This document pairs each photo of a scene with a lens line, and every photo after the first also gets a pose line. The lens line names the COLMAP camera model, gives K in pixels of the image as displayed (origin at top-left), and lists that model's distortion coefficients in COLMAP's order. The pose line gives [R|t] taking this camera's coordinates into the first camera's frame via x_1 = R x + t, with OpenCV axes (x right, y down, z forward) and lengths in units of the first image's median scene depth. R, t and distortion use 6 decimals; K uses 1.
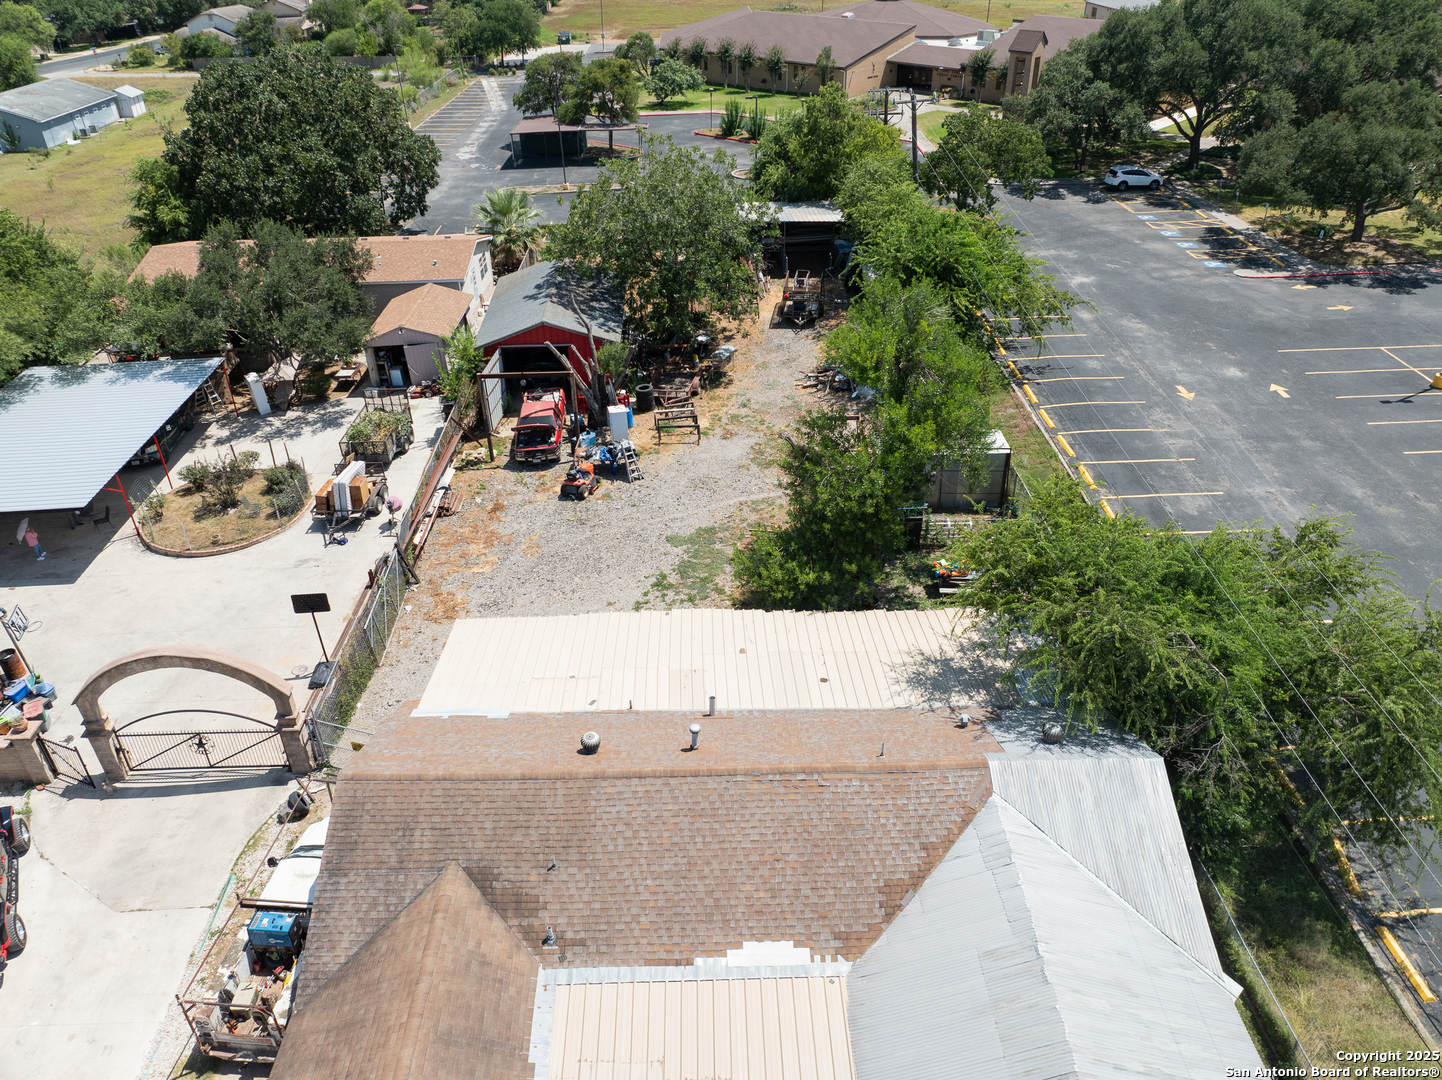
lens RADIAL K [[1008.3, 0, 721.0], [0, 1008.3, 540.0], [0, 0, 1]] dist [-0.038570, 0.007870]
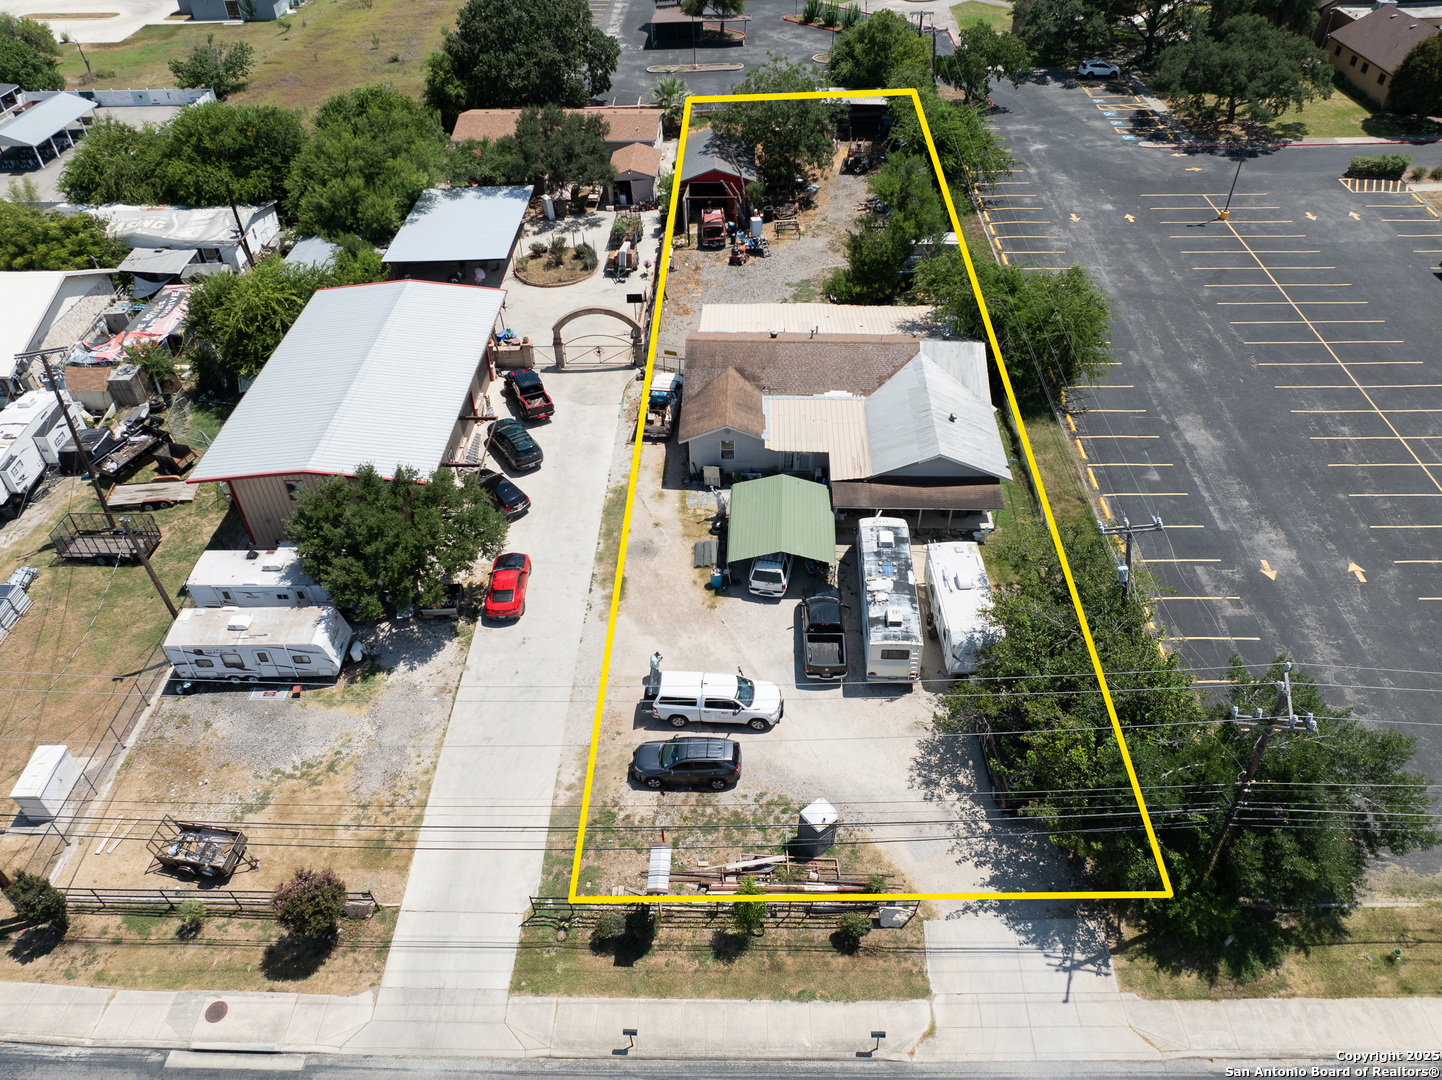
lens RADIAL K [[1011.1, 0, 721.0], [0, 1011.1, 540.0], [0, 0, 1]] dist [-0.037425, -0.003569]
pose [[0.998654, 0.033259, -0.039801, -0.070579], [-0.027079, 0.988793, 0.146814, 0.172362], [0.044238, -0.145538, 0.988363, -0.860436]]
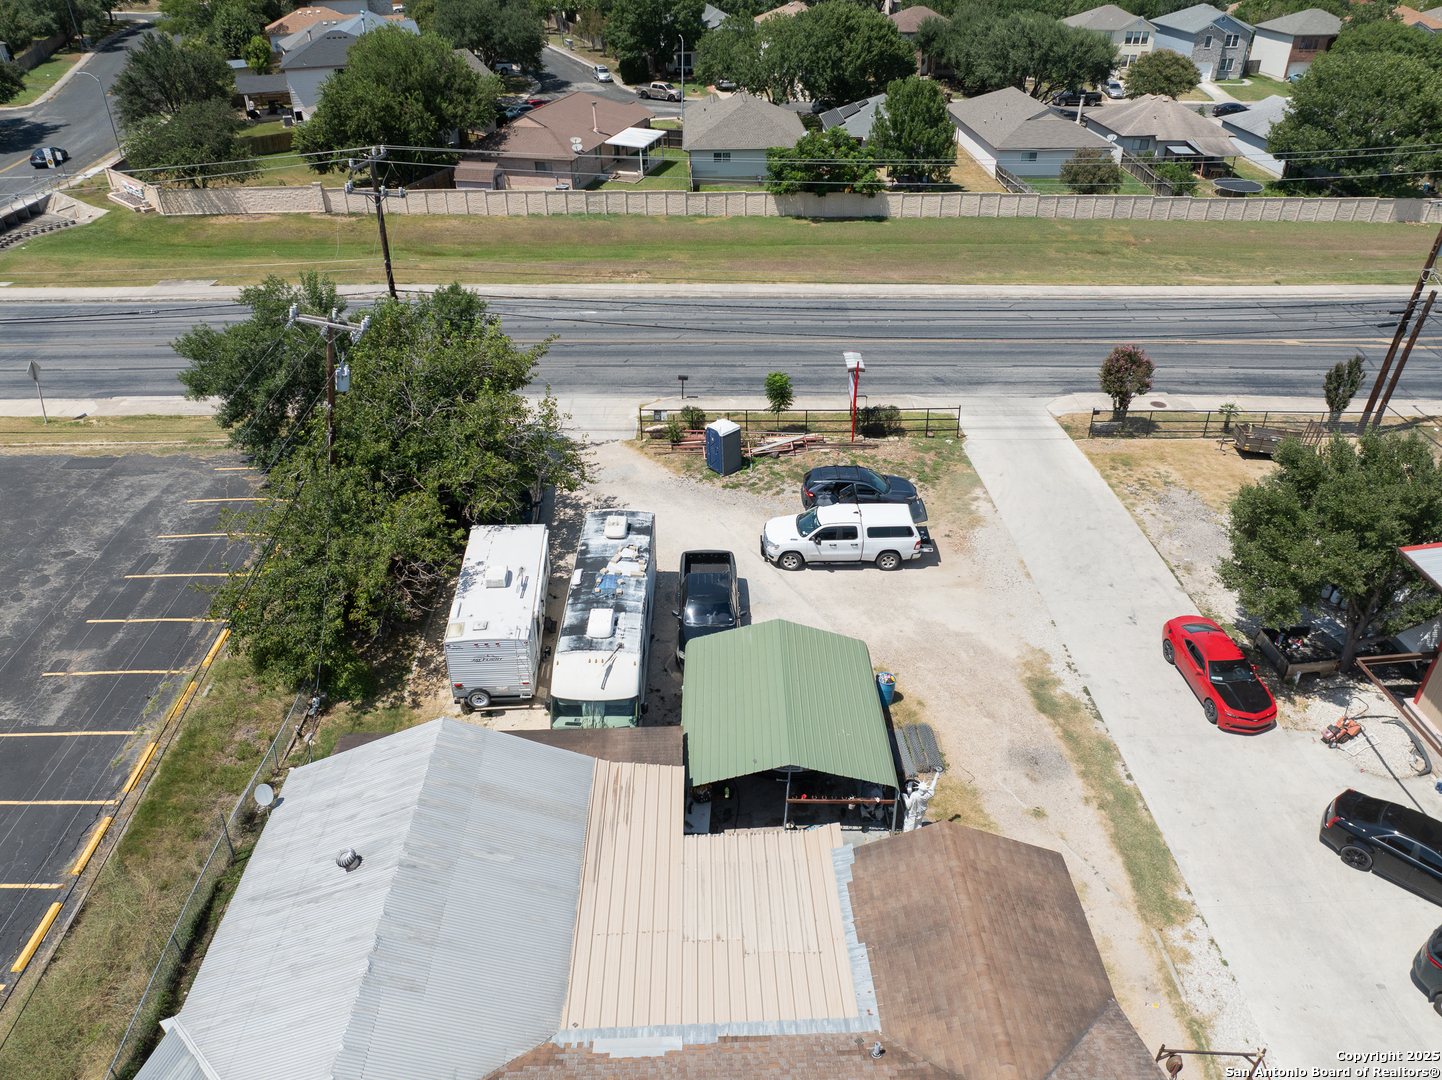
lens RADIAL K [[1009.4, 0, 721.0], [0, 1009.4, 540.0], [0, 0, 1]] dist [-0.049238, 0.023983]
pose [[-0.999886, 0.014209, 0.005060, -0.017089], [0.010488, 0.413906, 0.910259, -0.258225], [0.010839, 0.910209, -0.414008, 0.399472]]
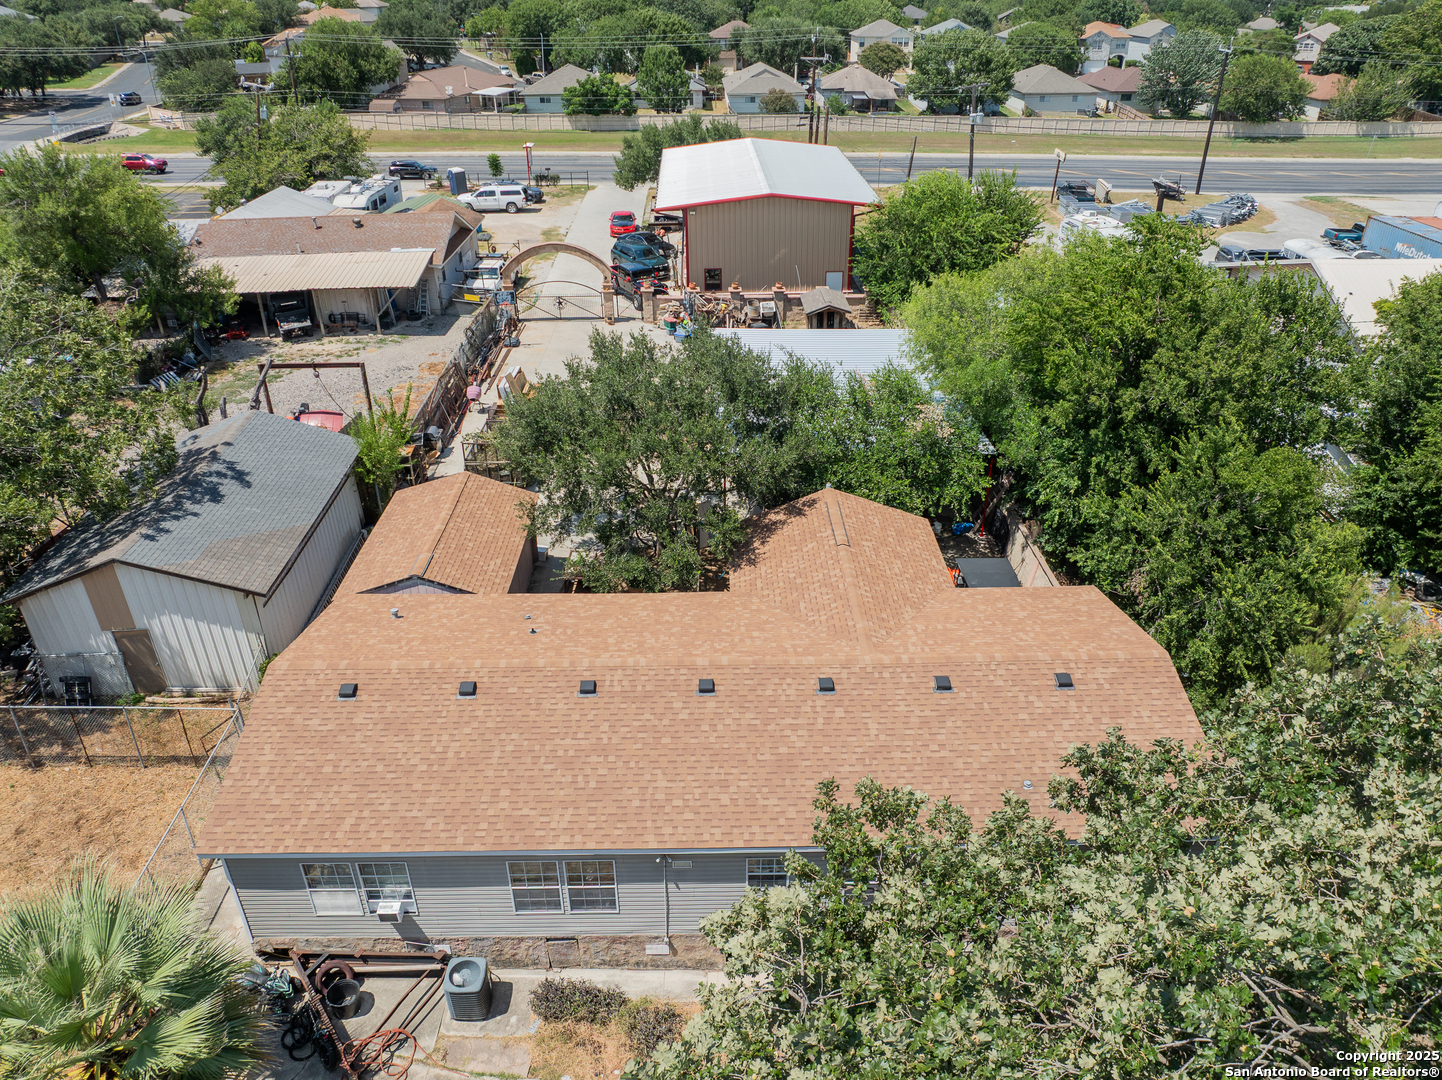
lens RADIAL K [[1011.1, 0, 721.0], [0, 1011.1, 540.0], [0, 0, 1]] dist [-0.037425, -0.003569]
pose [[-0.999880, 0.013591, 0.007442, -0.503120], [0.012895, 0.463494, 0.886006, -0.782710], [0.008592, 0.885996, -0.463614, 1.383332]]
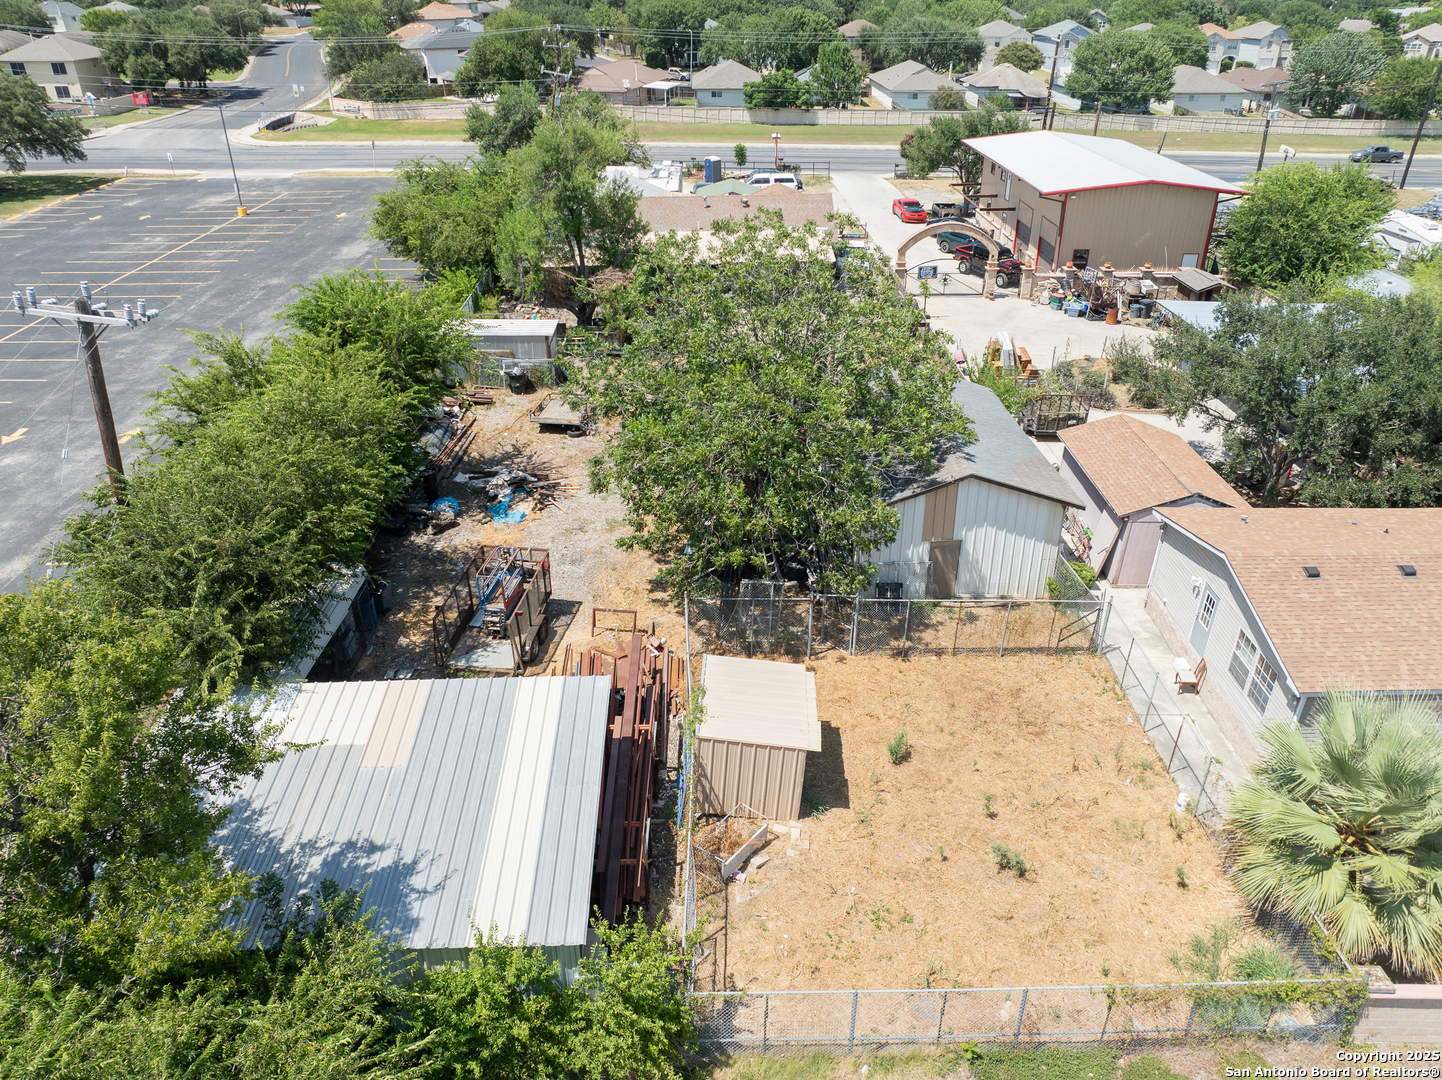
lens RADIAL K [[1011.1, 0, 721.0], [0, 1011.1, 540.0], [0, 0, 1]] dist [-0.037425, -0.003569]
pose [[-0.999924, 0.010417, 0.006546, -0.036895], [0.010629, 0.463390, 0.886091, -0.838075], [0.006197, 0.886093, -0.463465, 1.460681]]
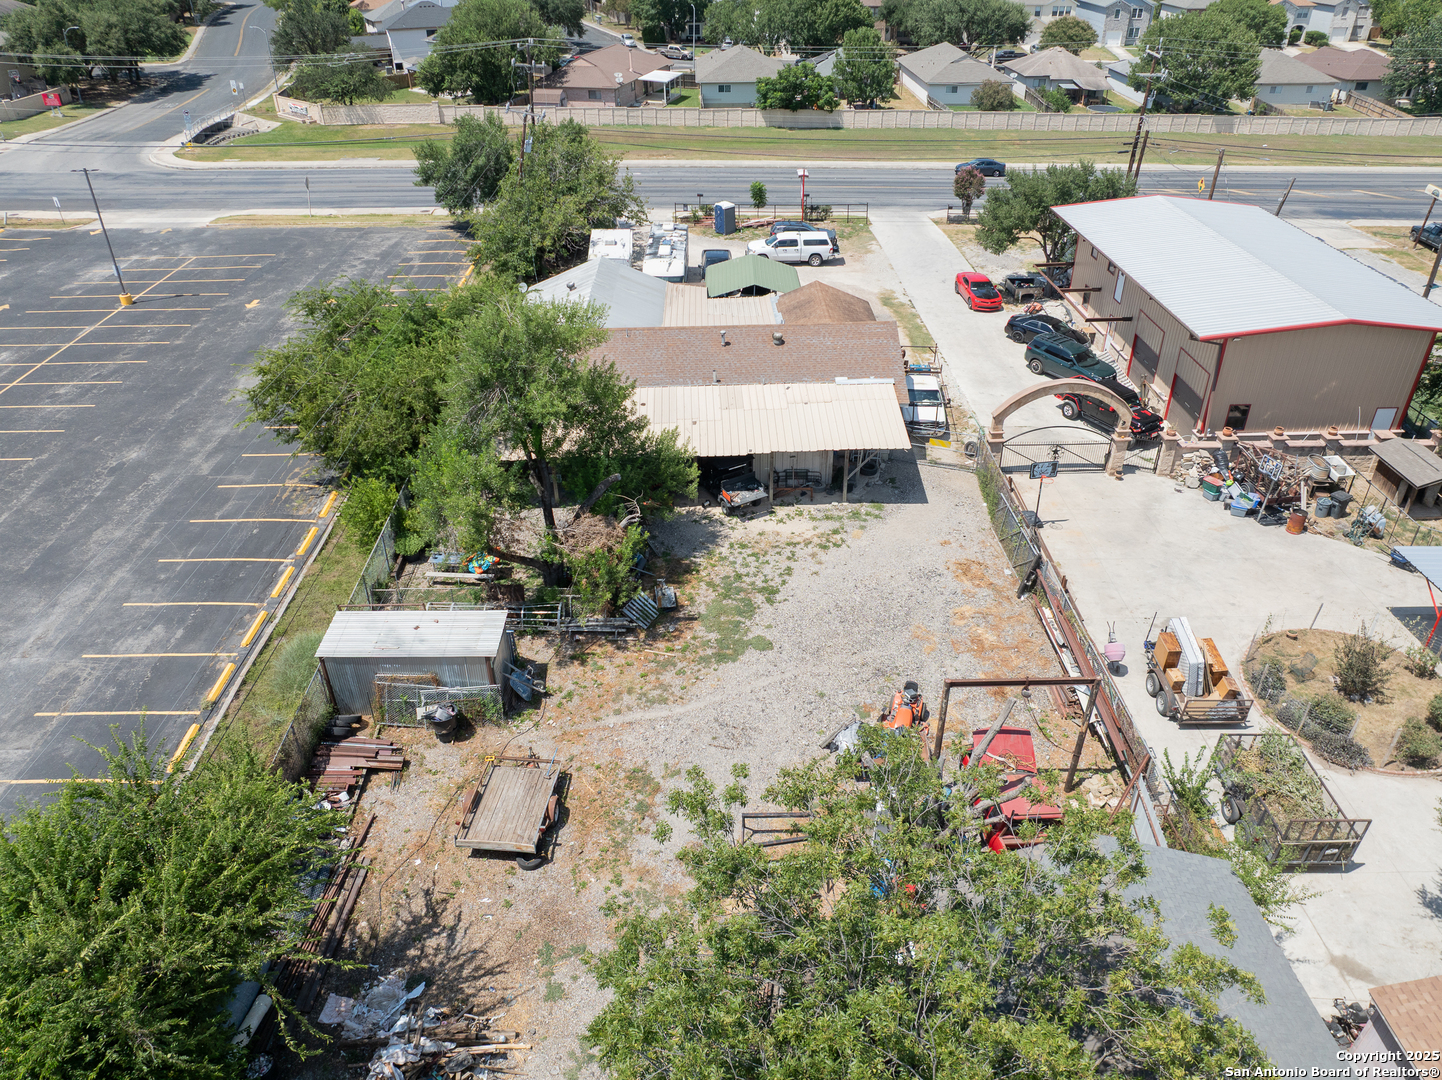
lens RADIAL K [[1008.3, 0, 721.0], [0, 1008.3, 540.0], [0, 0, 1]] dist [-0.038570, 0.007870]
pose [[-0.999884, 0.013114, 0.007794, -0.015506], [0.012529, 0.414442, 0.909989, -0.669626], [0.008703, 0.909981, -0.414558, 1.039876]]
